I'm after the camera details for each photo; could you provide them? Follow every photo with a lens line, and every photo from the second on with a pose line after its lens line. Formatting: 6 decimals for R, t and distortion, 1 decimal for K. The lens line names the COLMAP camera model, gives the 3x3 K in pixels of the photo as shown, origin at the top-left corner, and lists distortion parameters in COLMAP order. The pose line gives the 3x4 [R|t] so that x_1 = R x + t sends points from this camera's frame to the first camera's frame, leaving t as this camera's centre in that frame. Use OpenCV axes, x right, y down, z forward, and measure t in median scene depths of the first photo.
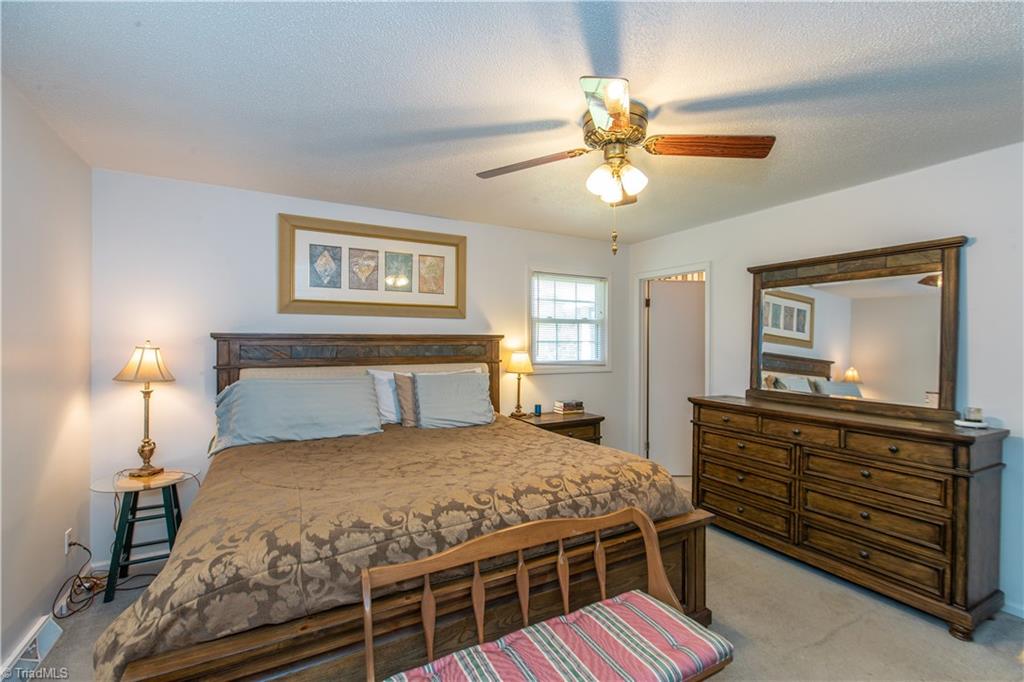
lens RADIAL K [[462.6, 0, 522.1], [0, 462.6, 338.7], [0, 0, 1]] dist [-0.022831, 0.000029]
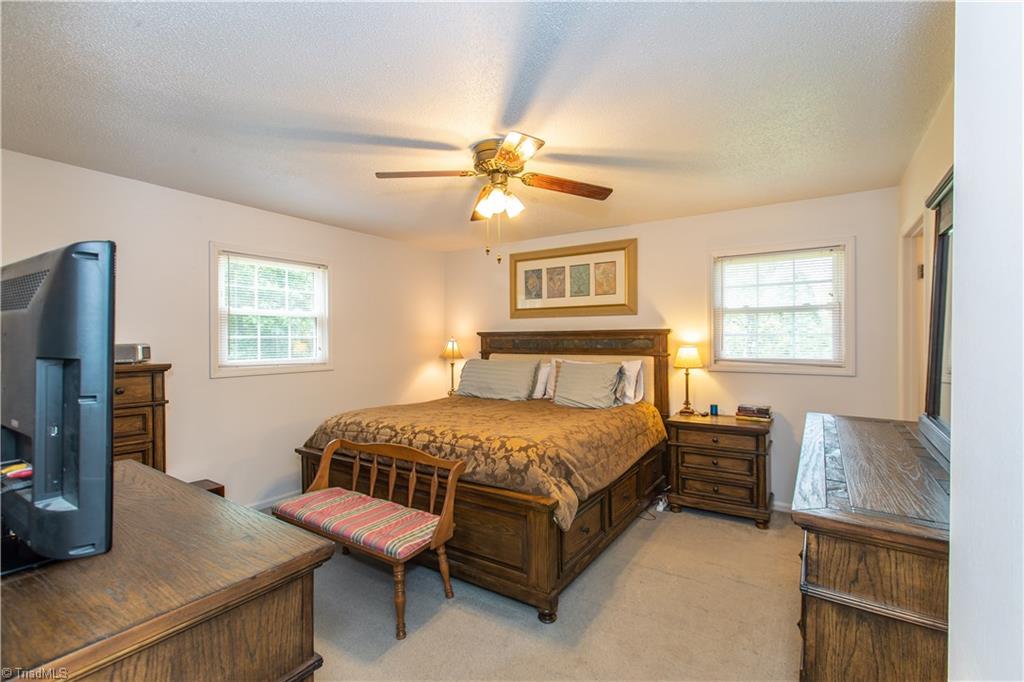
lens RADIAL K [[462.6, 0, 522.1], [0, 462.6, 338.7], [0, 0, 1]] dist [-0.022831, 0.000029]
pose [[0.448553, -0.004566, -0.893745, 0.739979], [0.011560, 0.999933, 0.000694, 0.009363], [0.893682, -0.010643, 0.448575, 0.283028]]
